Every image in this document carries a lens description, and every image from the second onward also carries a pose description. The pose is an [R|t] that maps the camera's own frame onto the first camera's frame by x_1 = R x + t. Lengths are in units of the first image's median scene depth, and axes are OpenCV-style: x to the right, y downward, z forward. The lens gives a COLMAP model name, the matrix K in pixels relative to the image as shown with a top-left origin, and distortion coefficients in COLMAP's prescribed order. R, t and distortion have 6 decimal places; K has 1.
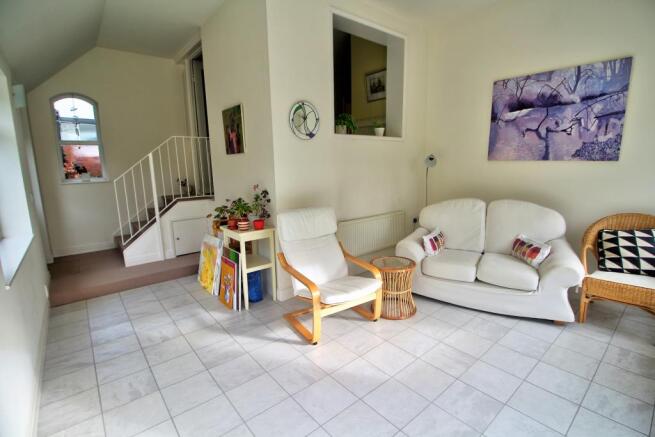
lens RADIAL K [[313.9, 0, 333.9], [0, 313.9, 214.7], [0, 0, 1]] dist [-0.015227, -0.003290]
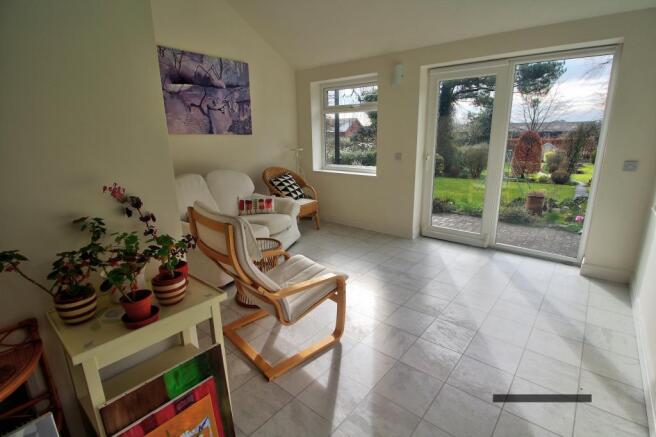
lens RADIAL K [[314.3, 0, 334.4], [0, 314.3, 218.9], [0, 0, 1]] dist [-0.015227, -0.003290]
pose [[-0.165597, -0.239124, 0.956764, -0.624791], [0.167932, 0.949152, 0.266288, -0.111927], [-0.971790, 0.204767, -0.117020, 0.784861]]
